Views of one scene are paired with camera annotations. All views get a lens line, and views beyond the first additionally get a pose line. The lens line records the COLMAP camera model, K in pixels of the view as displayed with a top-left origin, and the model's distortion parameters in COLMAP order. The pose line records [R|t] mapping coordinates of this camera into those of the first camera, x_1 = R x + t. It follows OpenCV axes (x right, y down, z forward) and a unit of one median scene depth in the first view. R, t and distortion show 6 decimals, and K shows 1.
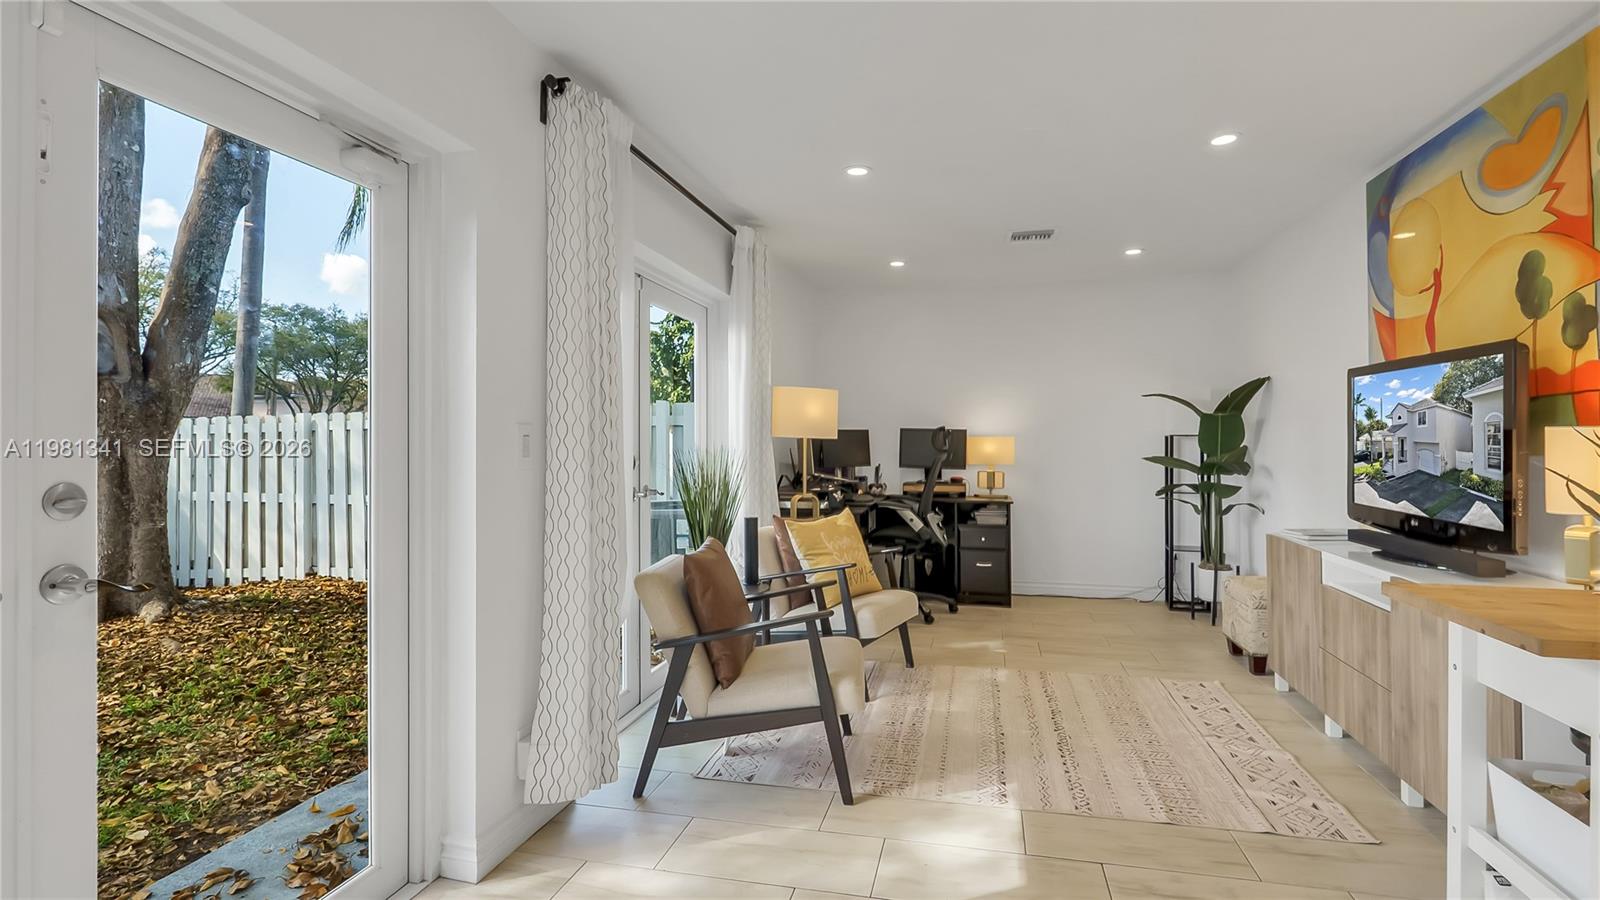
lens RADIAL K [[761.7, 0, 793.3], [0, 761.7, 437.2], [0, 0, 1]] dist [-0.000690, -0.000210]
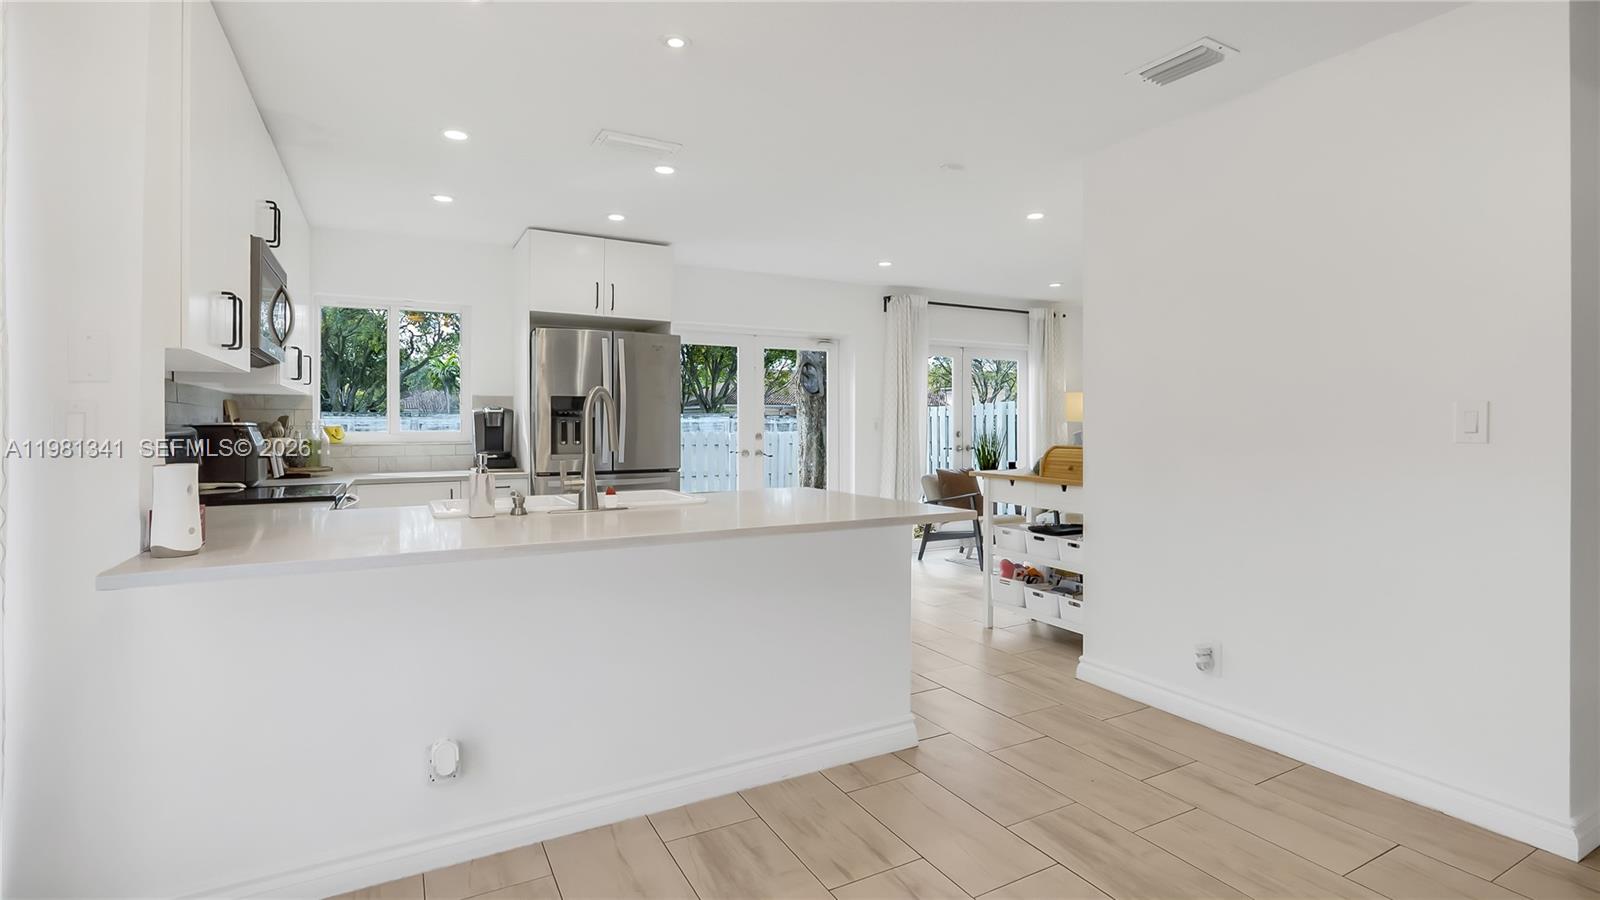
lens RADIAL K [[752.3, 0, 803.1], [0, 752.3, 423.7], [0, 0, 1]] dist [-0.000729, -0.000076]
pose [[0.673561, -0.004111, -0.739120, 1.484483], [0.007054, 0.999975, 0.000866, -0.002484], [0.739098, -0.005797, 0.673573, -1.076799]]
